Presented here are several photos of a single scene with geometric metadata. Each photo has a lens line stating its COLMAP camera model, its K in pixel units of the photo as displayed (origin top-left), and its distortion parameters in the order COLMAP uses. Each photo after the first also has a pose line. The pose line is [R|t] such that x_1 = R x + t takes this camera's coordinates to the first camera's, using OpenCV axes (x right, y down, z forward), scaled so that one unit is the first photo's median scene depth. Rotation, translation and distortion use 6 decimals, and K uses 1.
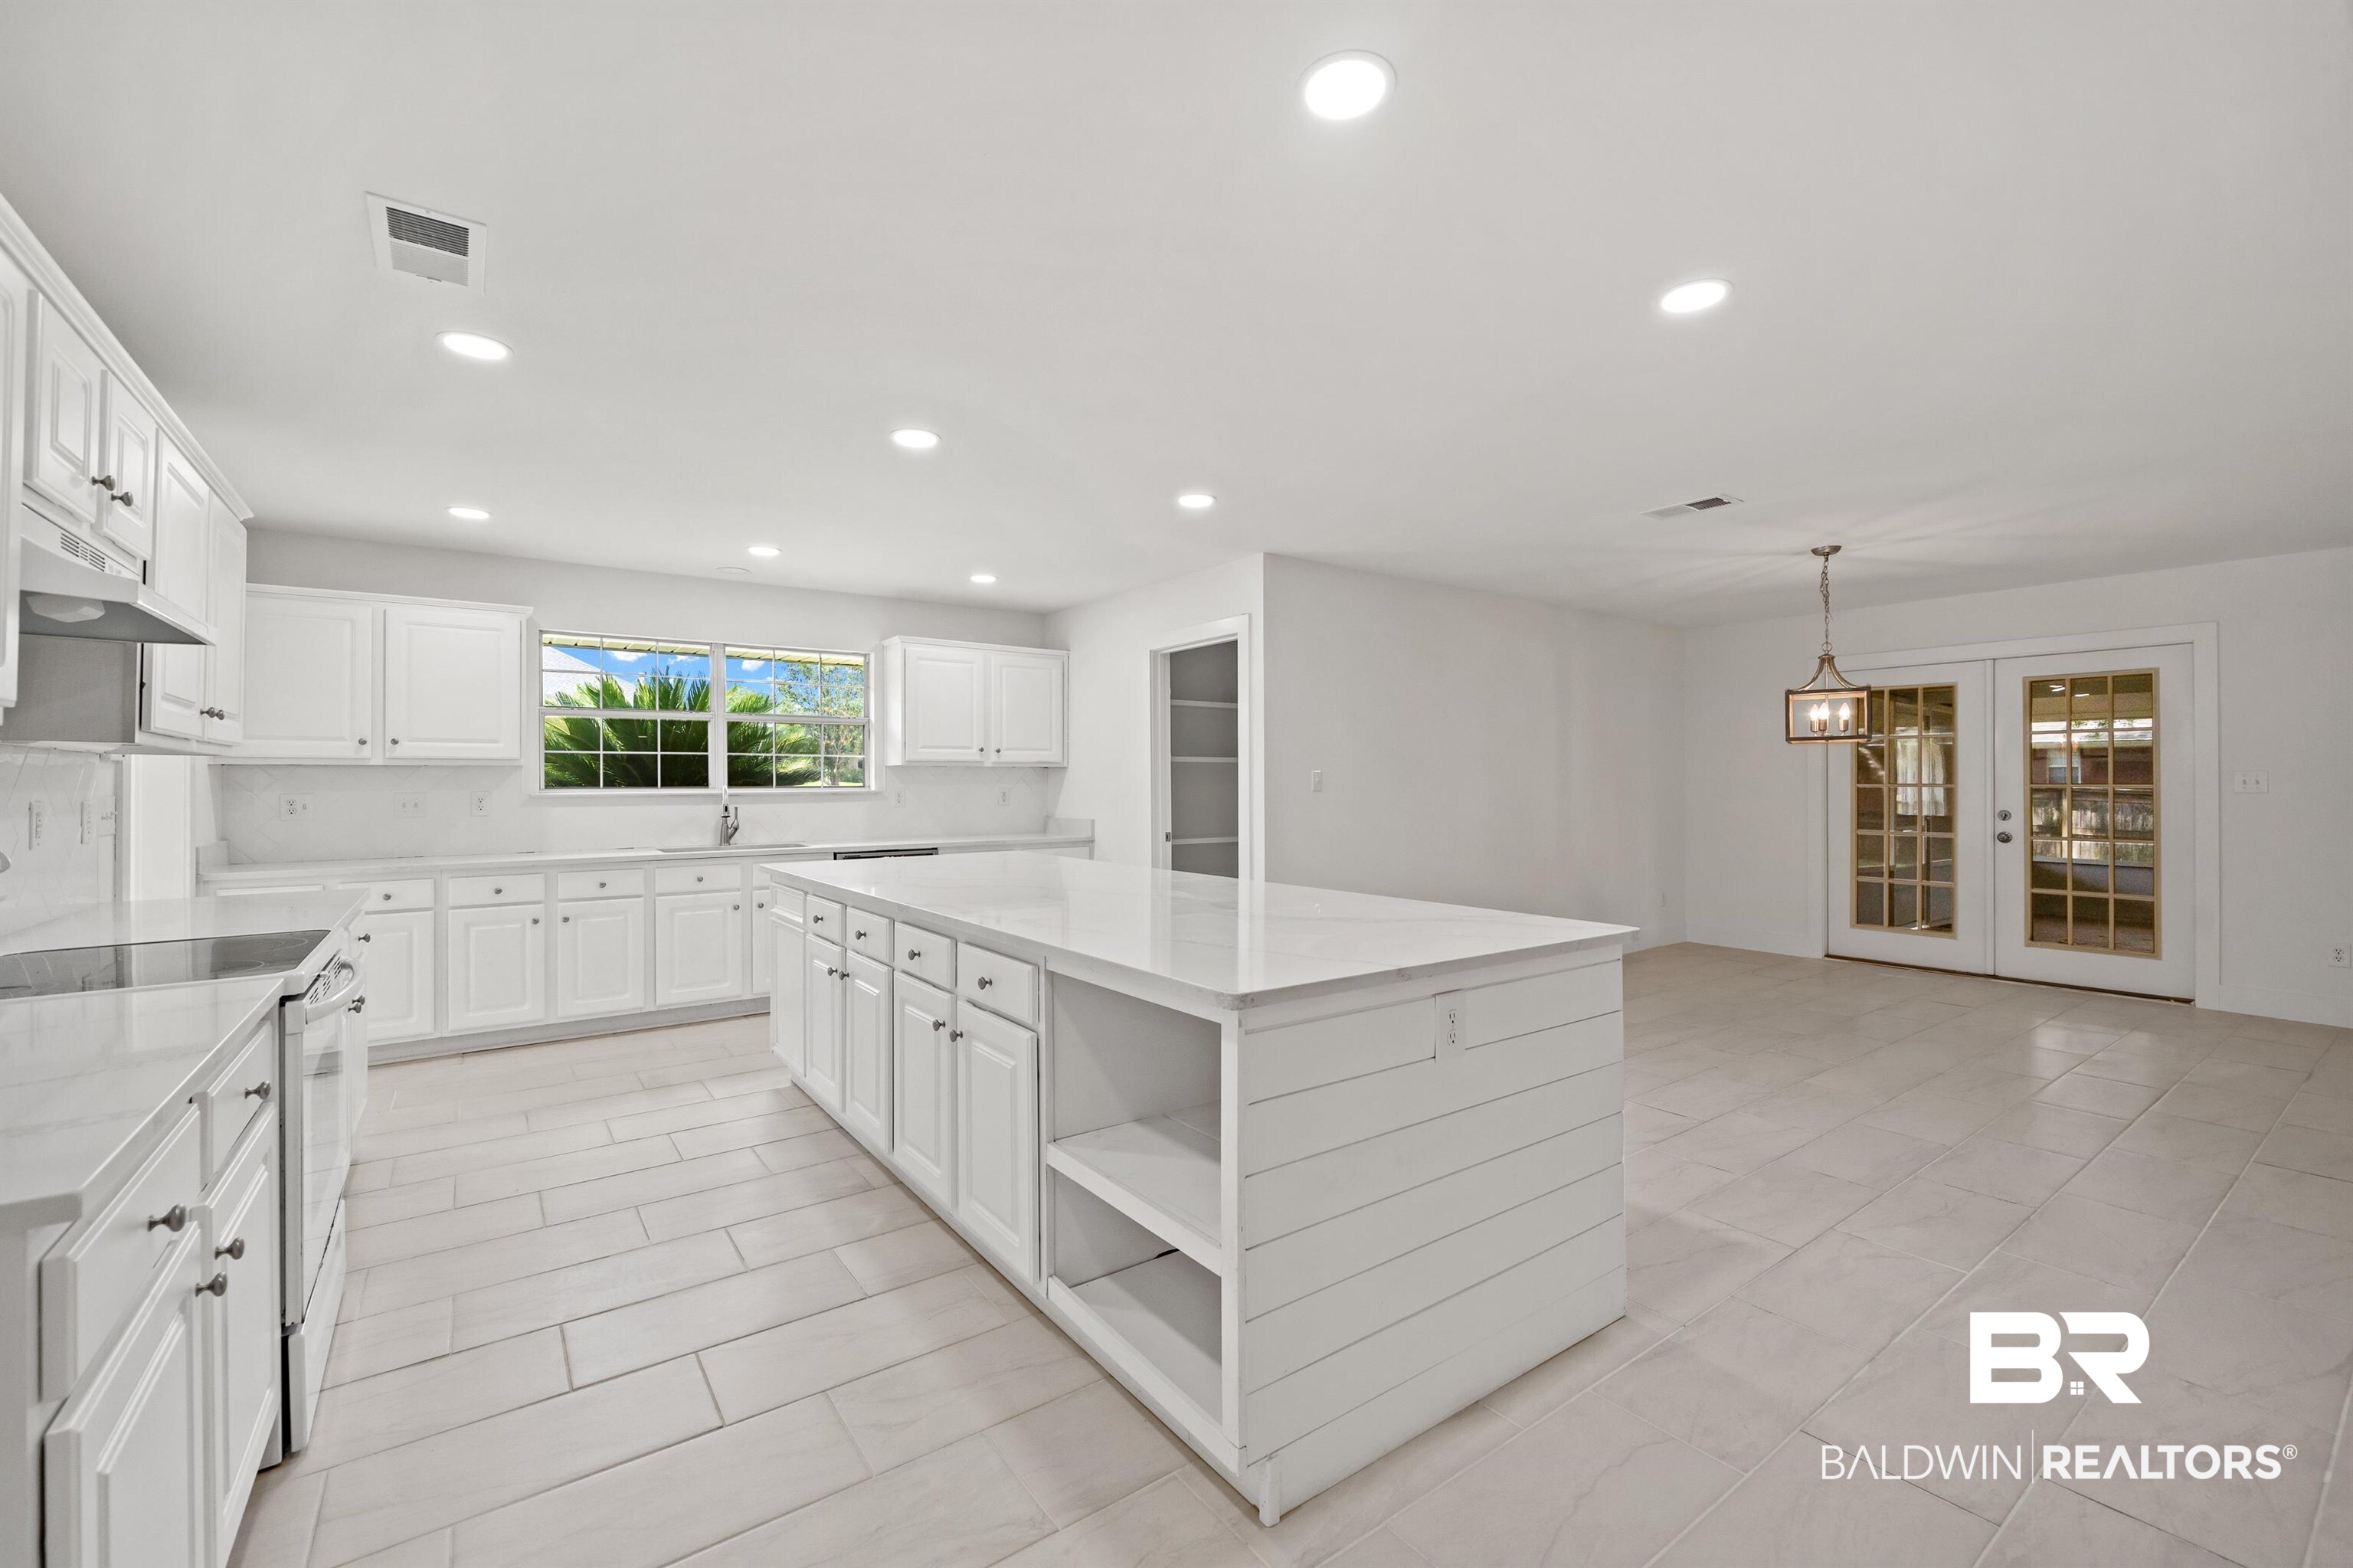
lens RADIAL K [[973.4, 0, 1175.7], [0, 973.4, 775.8], [0, 0, 1]] dist [-0.001060, -0.000081]
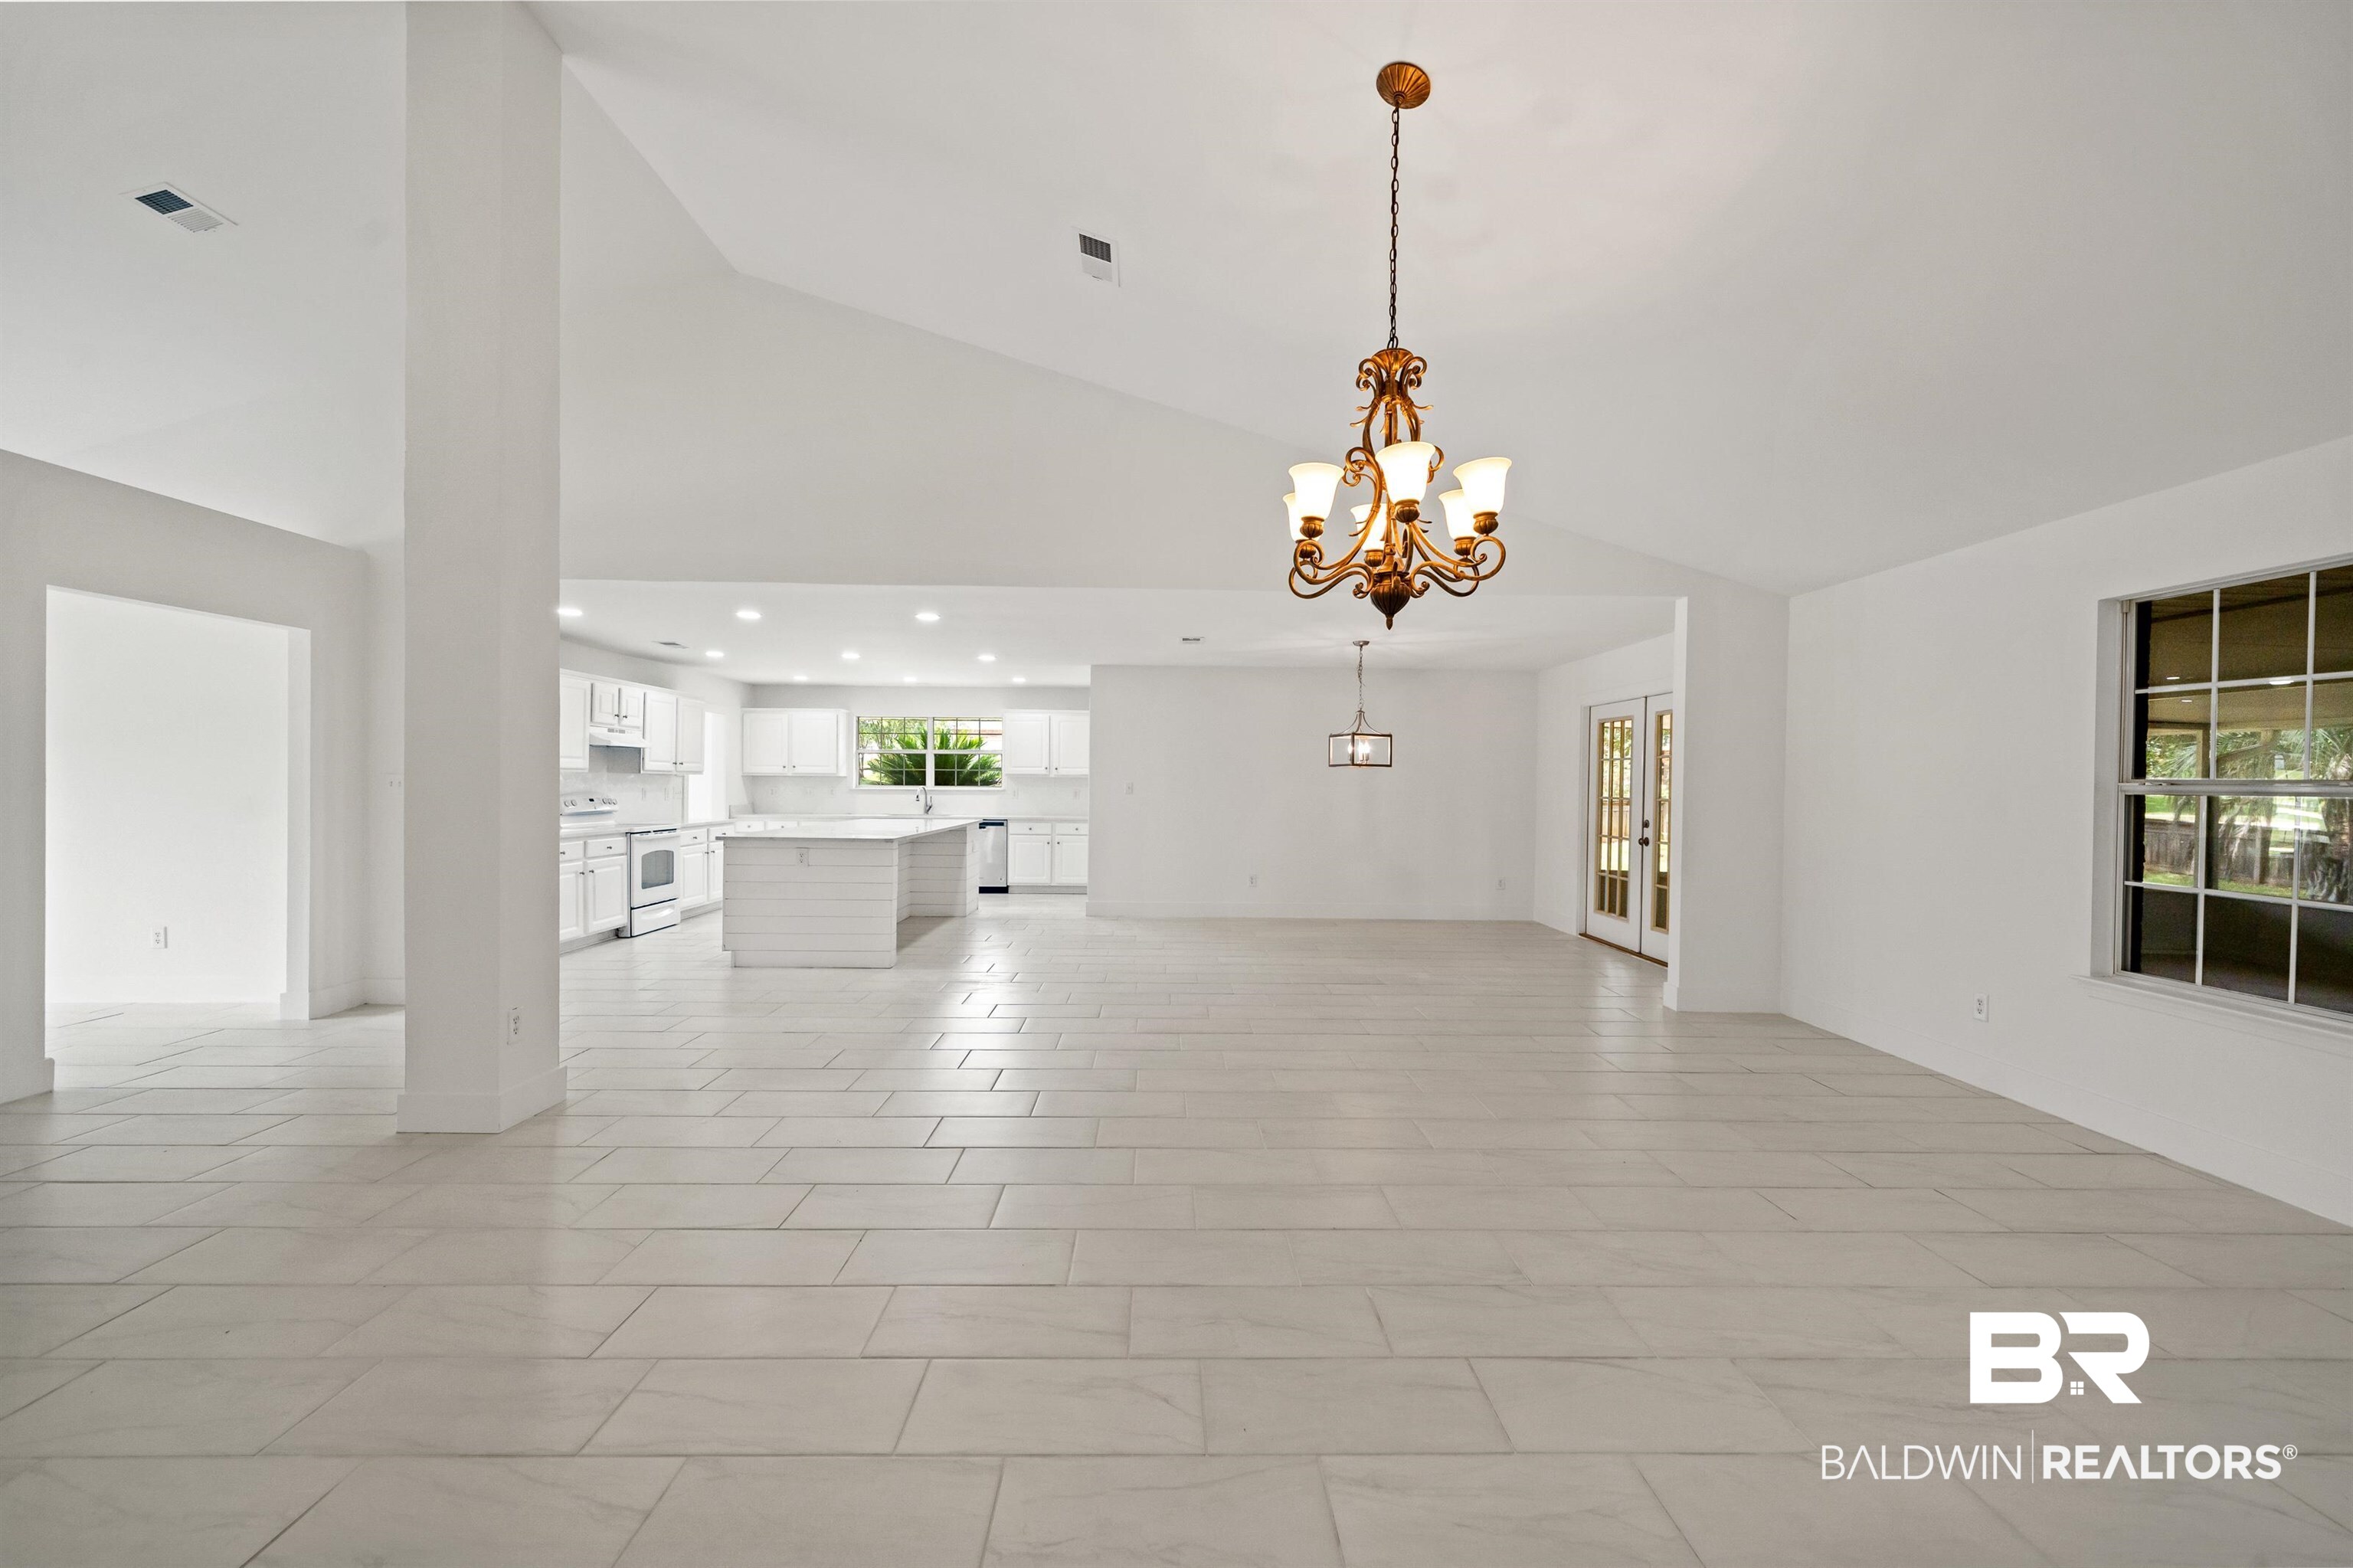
lens RADIAL K [[935.9, 0, 1178.2], [0, 935.9, 792.0], [0, 0, 1]] dist [-0.001677, -0.000018]
pose [[0.820016, 0.017493, -0.572073, 1.165731], [-0.008403, 0.999793, 0.018528, -0.019036], [0.572278, -0.010386, 0.819994, -0.348515]]
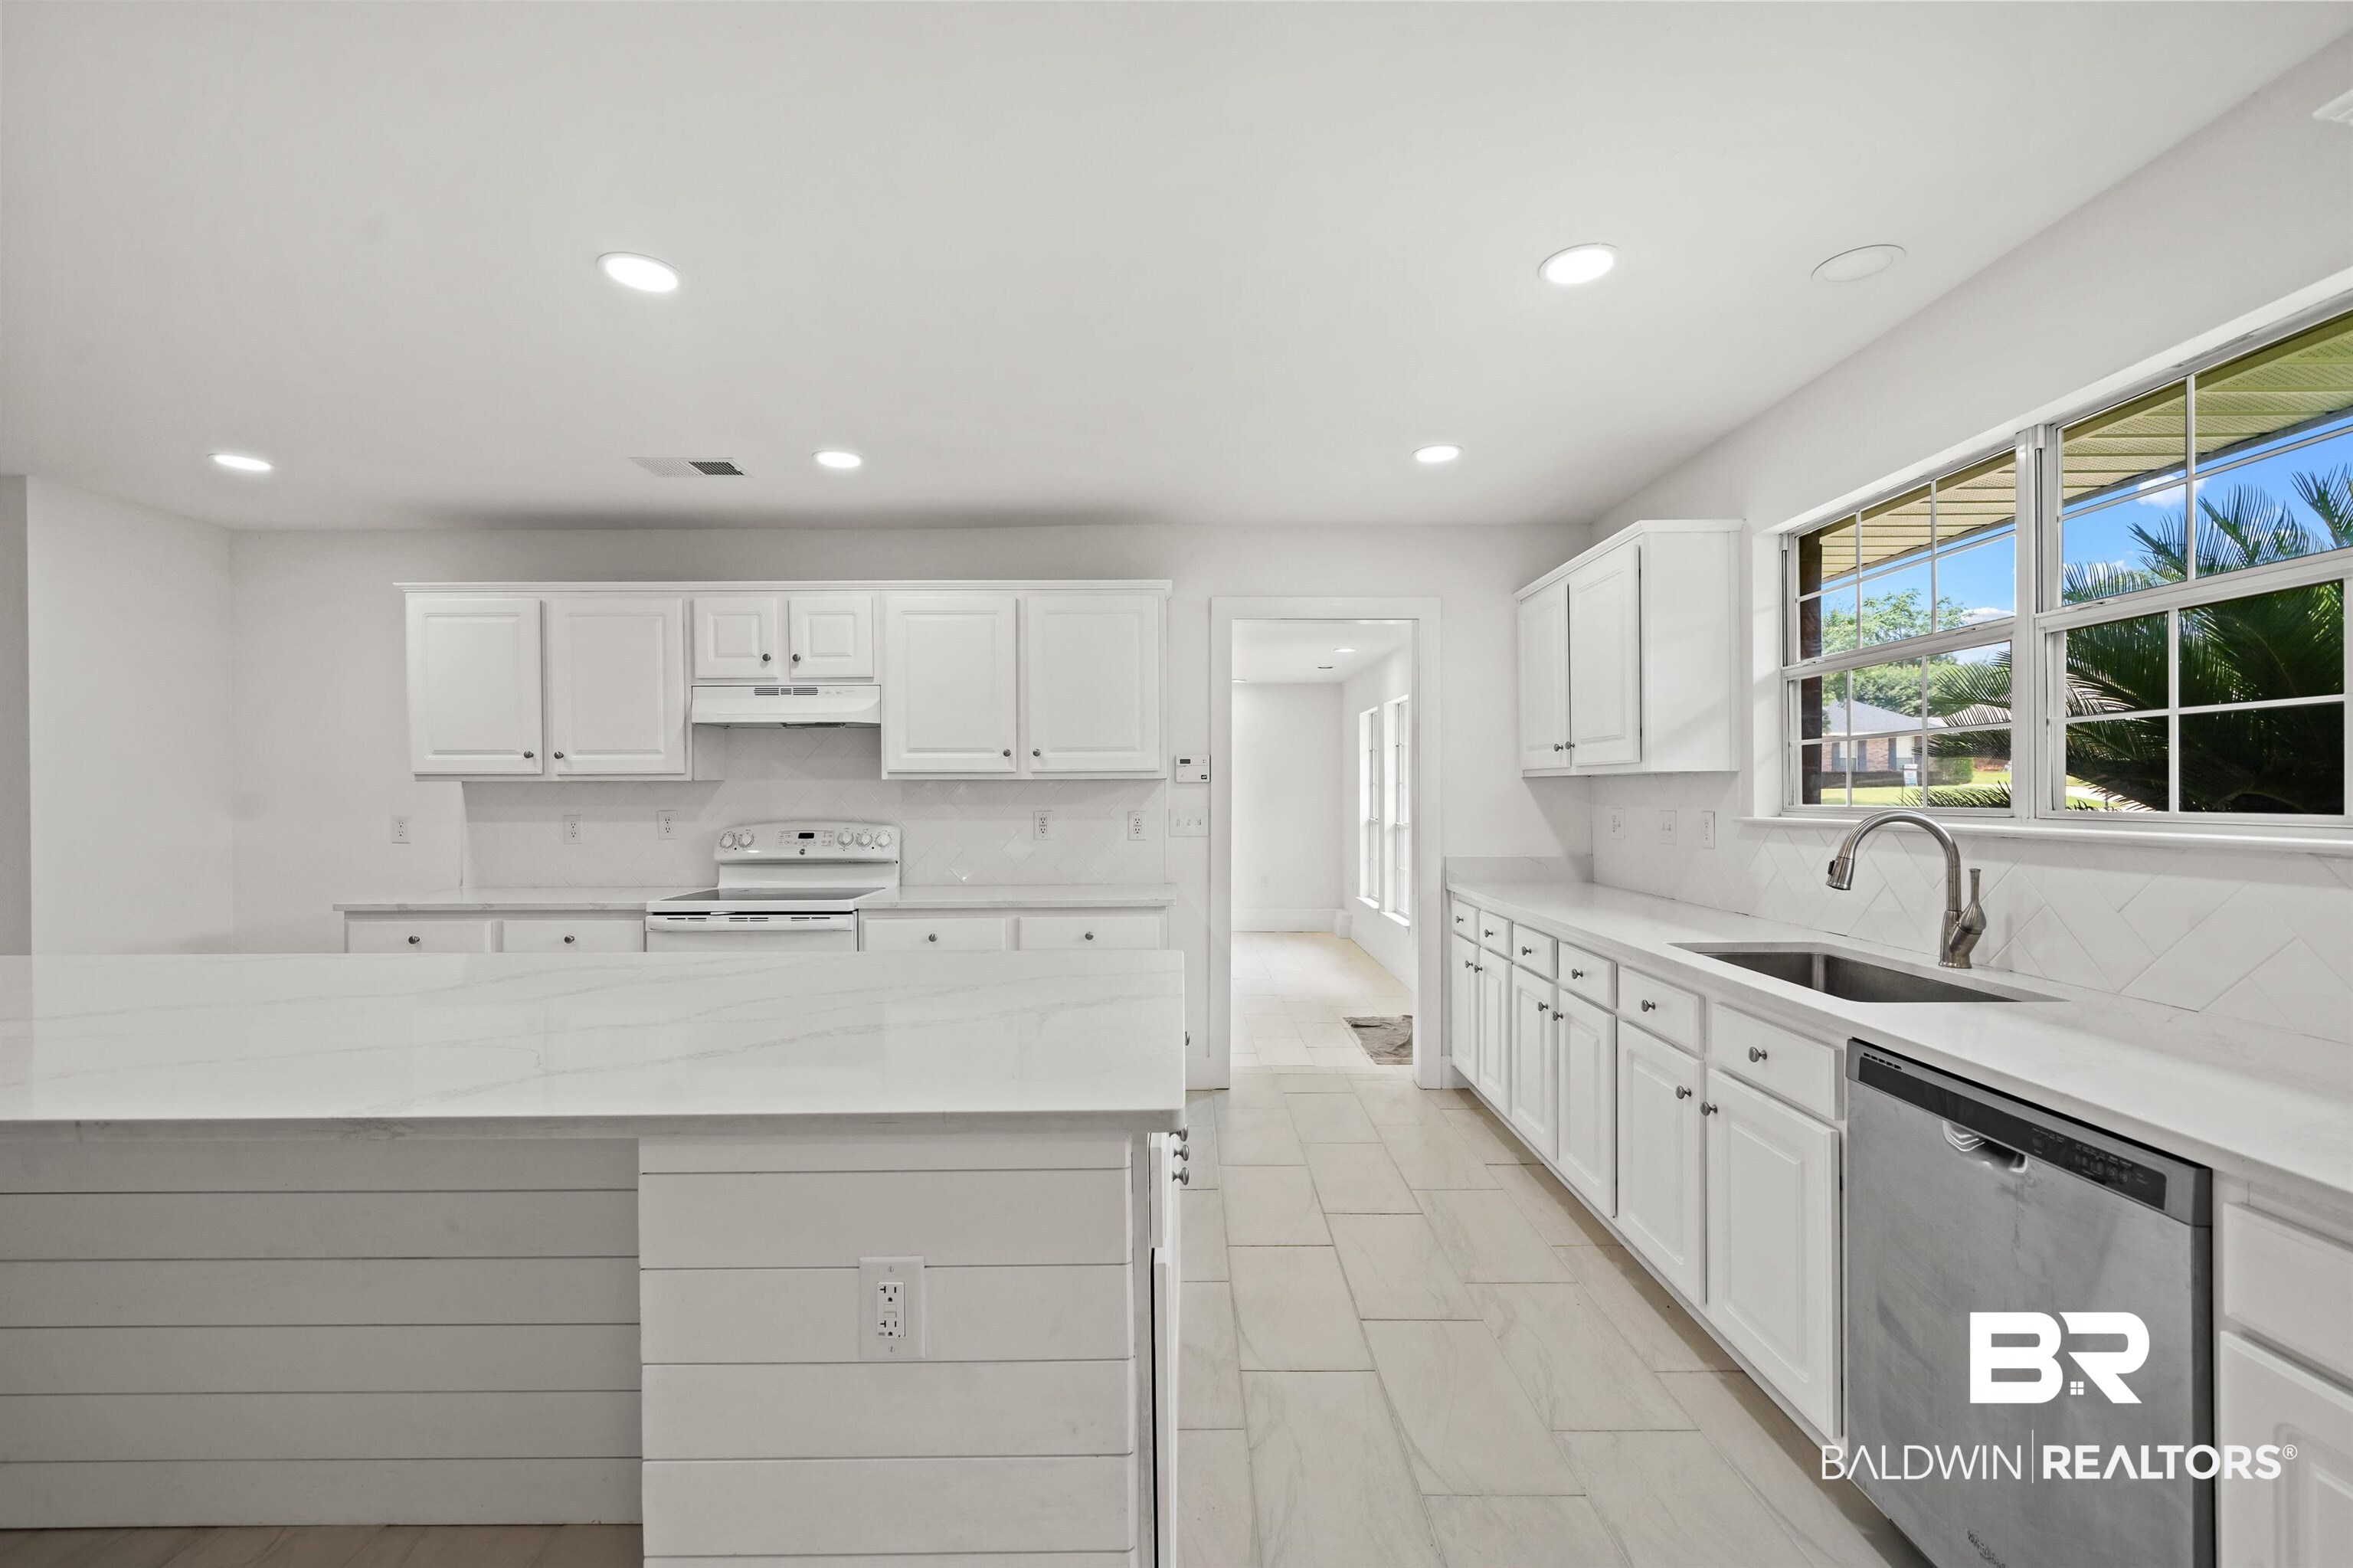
lens RADIAL K [[991.1, 0, 1176.5], [0, 991.1, 784.0], [0, 0, 1]] dist [0.001305, -0.005666]
pose [[-0.588404, -0.004278, -0.808556, 0.029419], [0.012950, 0.999808, -0.014713, 0.002956], [0.808464, -0.019128, -0.588235, 1.010315]]
